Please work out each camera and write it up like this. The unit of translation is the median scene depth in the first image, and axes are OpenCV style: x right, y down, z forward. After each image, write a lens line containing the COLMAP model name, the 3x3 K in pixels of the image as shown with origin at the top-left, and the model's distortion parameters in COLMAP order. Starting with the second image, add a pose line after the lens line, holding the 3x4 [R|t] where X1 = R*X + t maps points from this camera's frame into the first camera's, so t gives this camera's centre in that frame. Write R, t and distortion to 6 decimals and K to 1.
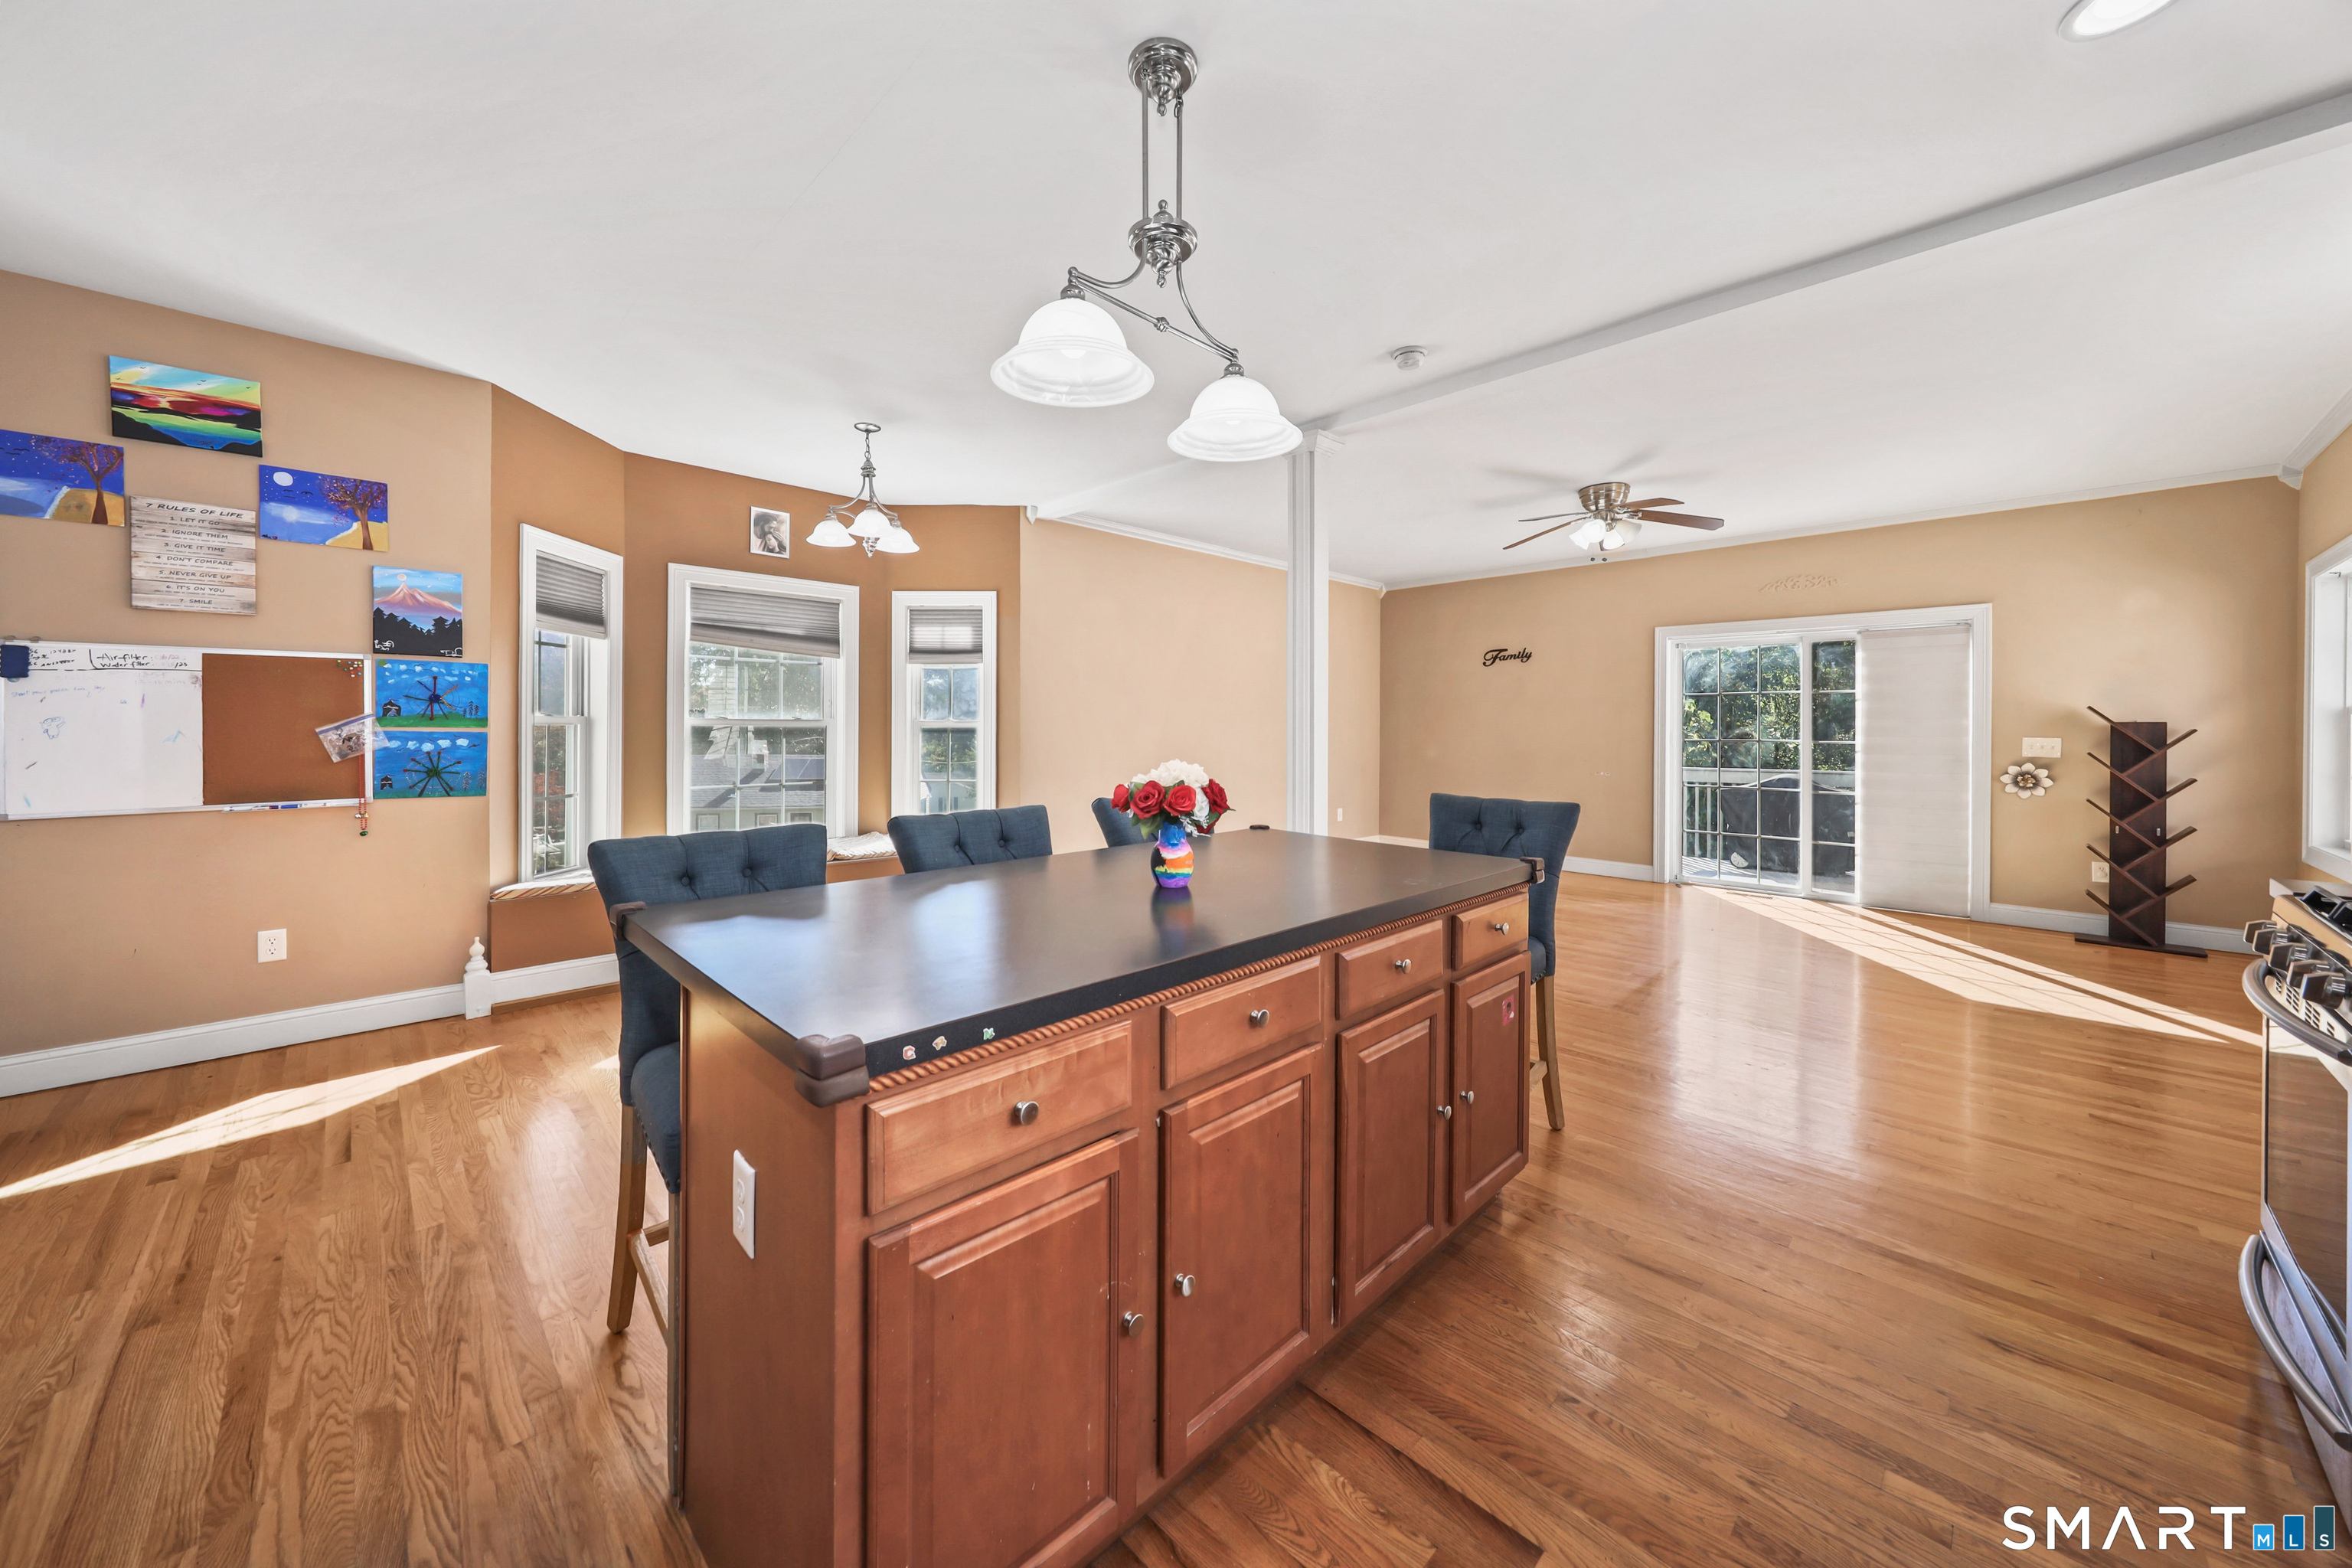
lens RADIAL K [[836.3, 0, 1170.6], [0, 836.3, 735.8], [0, 0, 1]] dist [-0.000424, -0.000018]
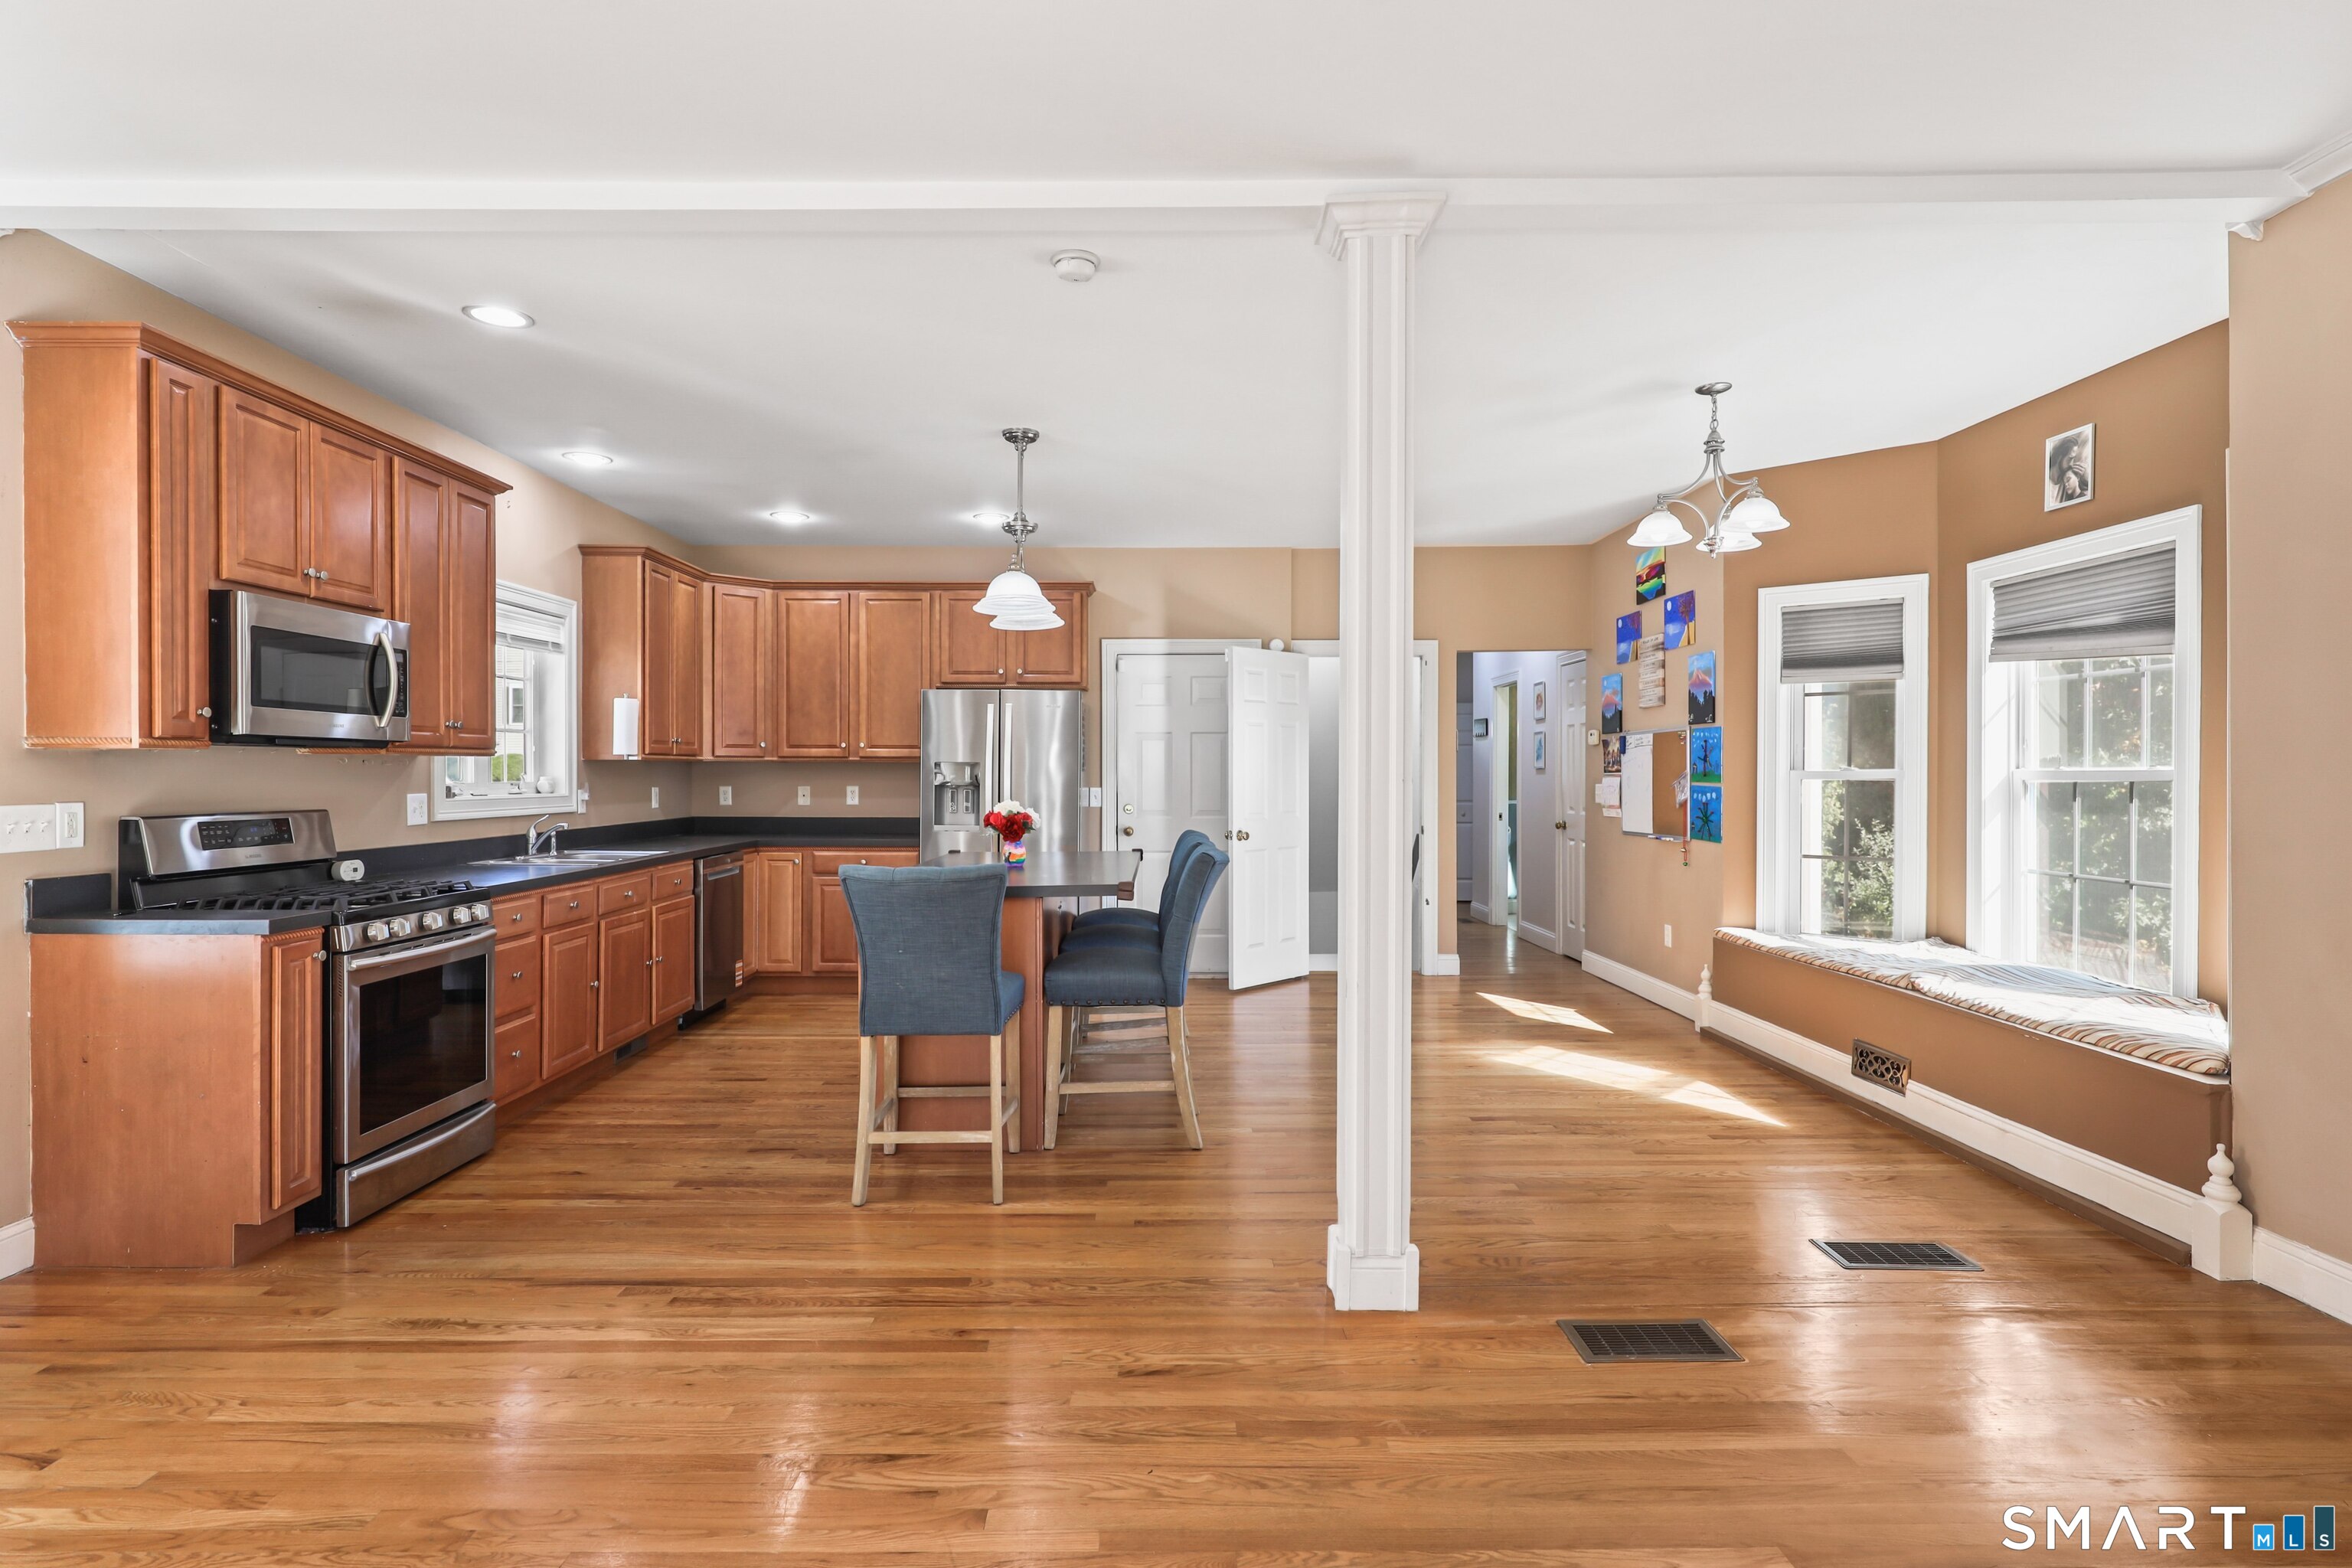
lens RADIAL K [[1270.2, 0, 1176.0], [0, 1270.2, 784.0], [0, 0, 1]] dist [0.001882, 0.000296]
pose [[-0.693138, 0.001119, -0.720804, 2.193534], [-0.006849, 0.999943, 0.008139, -0.040347], [0.720772, 0.010578, -0.693091, 3.923928]]
